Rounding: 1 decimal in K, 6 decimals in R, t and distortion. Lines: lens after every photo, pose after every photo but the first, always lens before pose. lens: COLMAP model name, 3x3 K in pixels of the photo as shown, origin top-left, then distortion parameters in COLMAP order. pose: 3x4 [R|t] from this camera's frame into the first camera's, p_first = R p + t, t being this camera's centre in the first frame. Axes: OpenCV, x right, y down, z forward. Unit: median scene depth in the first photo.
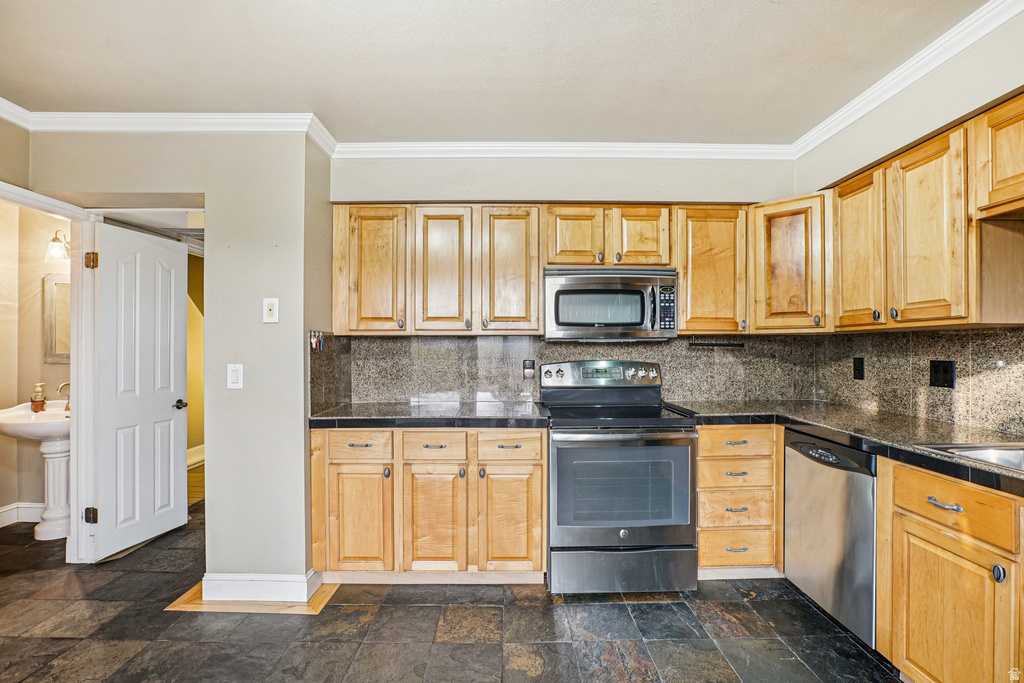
lens RADIAL K [[474.6, 0, 517.5], [0, 474.6, 346.3], [0, 0, 1]] dist [-0.054632, 0.018667]
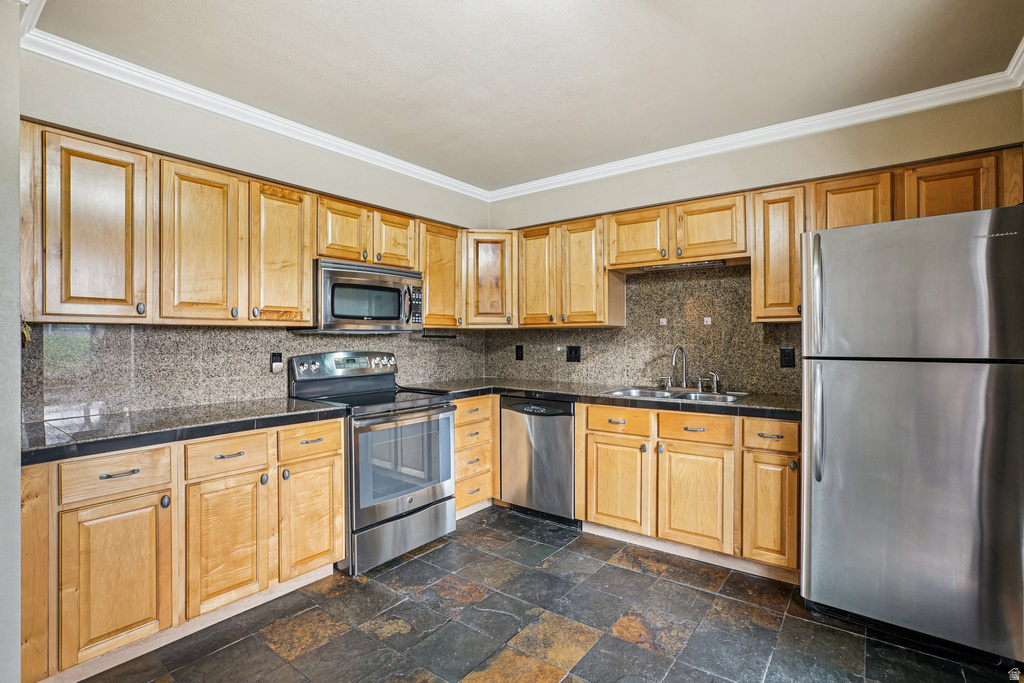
lens RADIAL K [[482.8, 0, 520.8], [0, 482.8, 337.4], [0, 0, 1]] dist [-0.057146, 0.024336]
pose [[0.607261, -0.000509, 0.794502, -0.519103], [0.000119, 1.000000, 0.000550, -0.001784], [-0.794502, -0.000240, 0.607261, 0.063645]]
